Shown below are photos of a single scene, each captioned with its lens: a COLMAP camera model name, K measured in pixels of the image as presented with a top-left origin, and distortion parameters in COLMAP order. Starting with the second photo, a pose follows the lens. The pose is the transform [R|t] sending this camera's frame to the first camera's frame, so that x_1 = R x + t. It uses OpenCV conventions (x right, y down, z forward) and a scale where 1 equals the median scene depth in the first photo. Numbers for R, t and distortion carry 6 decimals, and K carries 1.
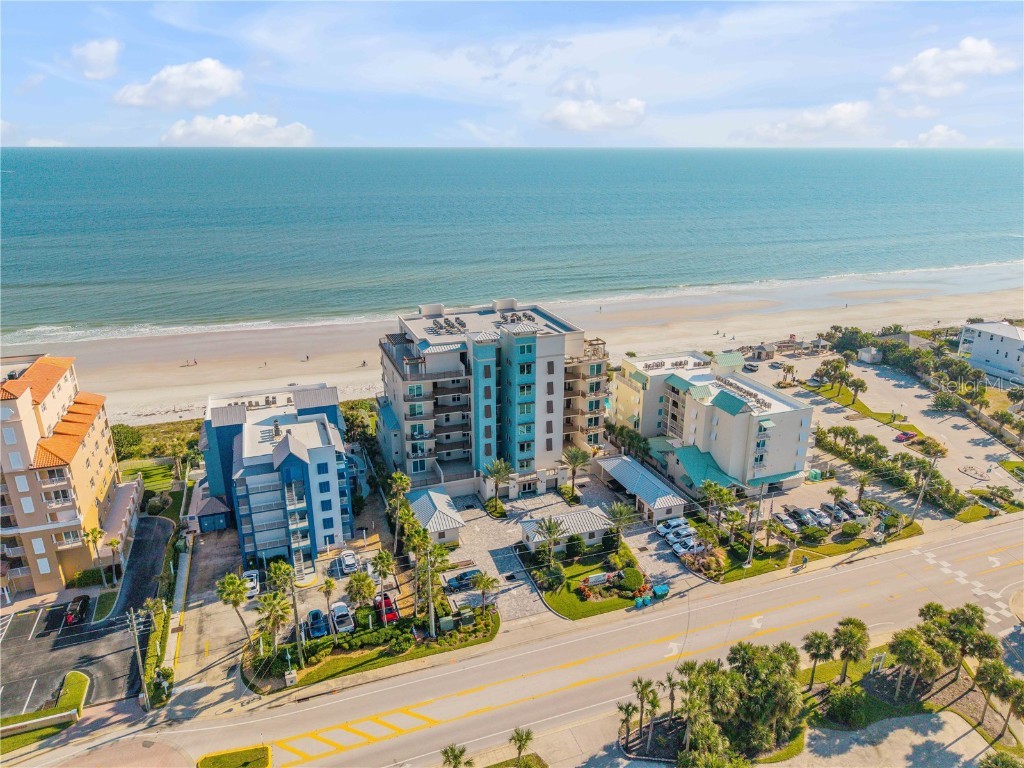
lens RADIAL K [[687.4, 0, 512.0], [0, 687.4, 384.0], [0, 0, 1]] dist [0.002540, 0.001014]
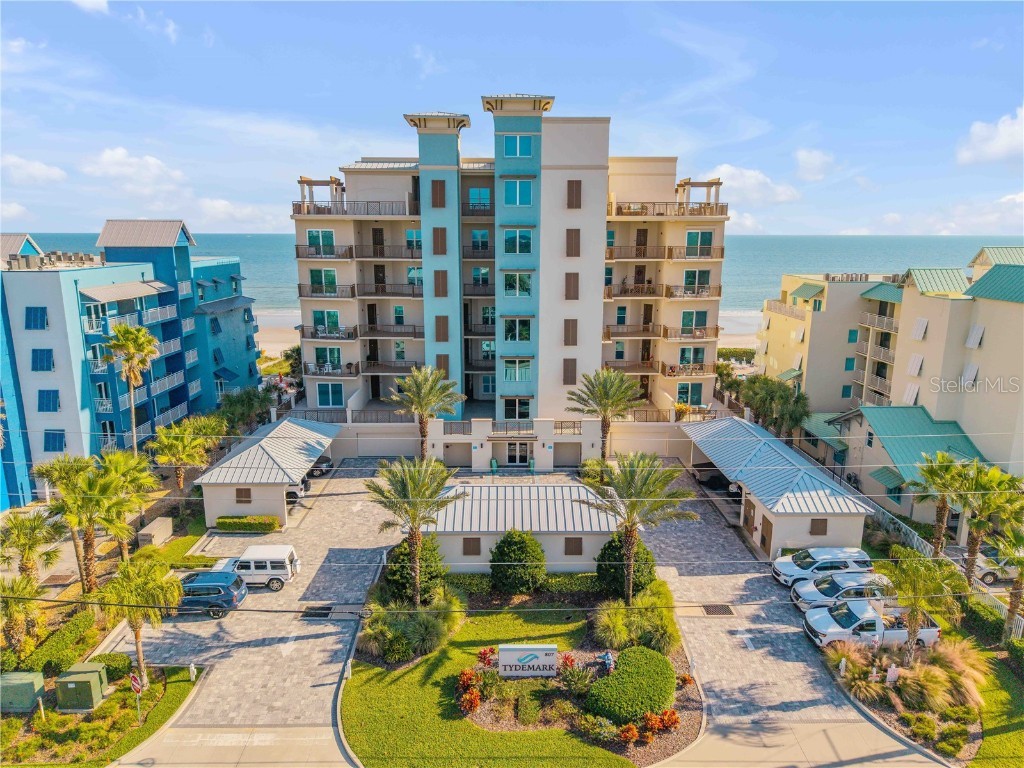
lens RADIAL K [[701.2, 0, 512.0], [0, 701.2, 384.0], [0, 0, 1]] dist [-0.006183, 0.000265]
pose [[0.945690, 0.072710, -0.316833, 0.189157], [-0.110365, 0.988586, -0.102549, 0.167994], [0.305760, 0.131947, 0.942921, 0.593691]]
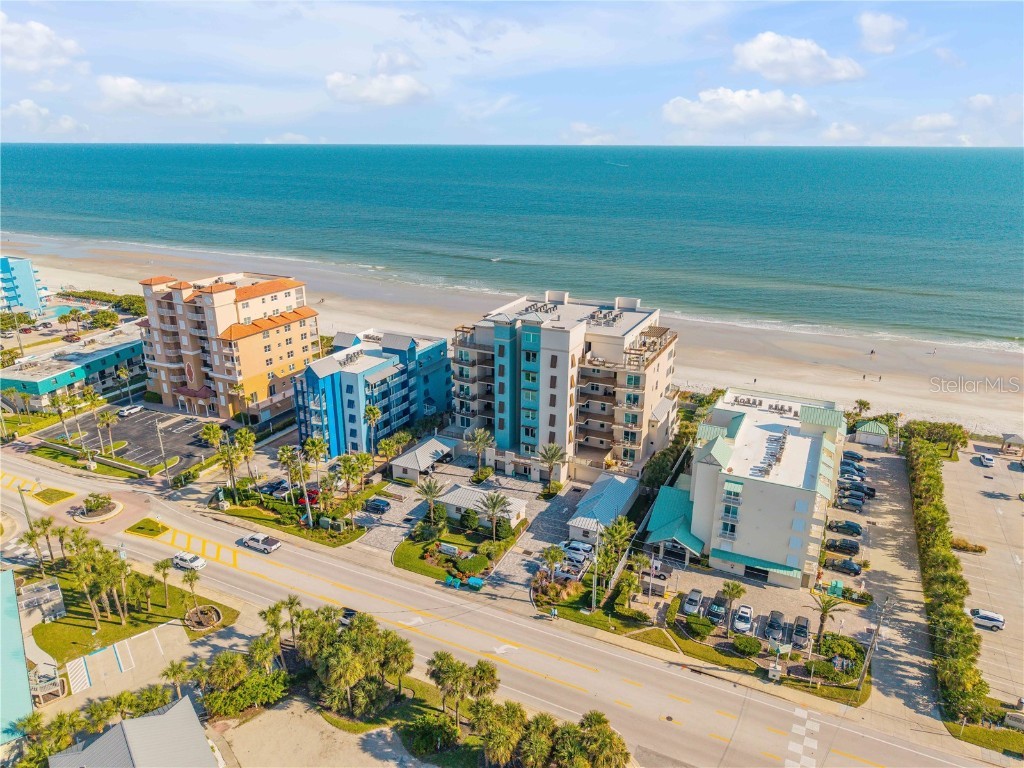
lens RADIAL K [[687.4, 0, 512.0], [0, 687.4, 384.0], [0, 0, 1]] dist [0.002540, 0.001014]
pose [[0.698391, 0.241897, -0.673599, 0.752987], [-0.239951, 0.965820, 0.098054, -0.081738], [0.674294, 0.093151, 0.732564, 0.233550]]
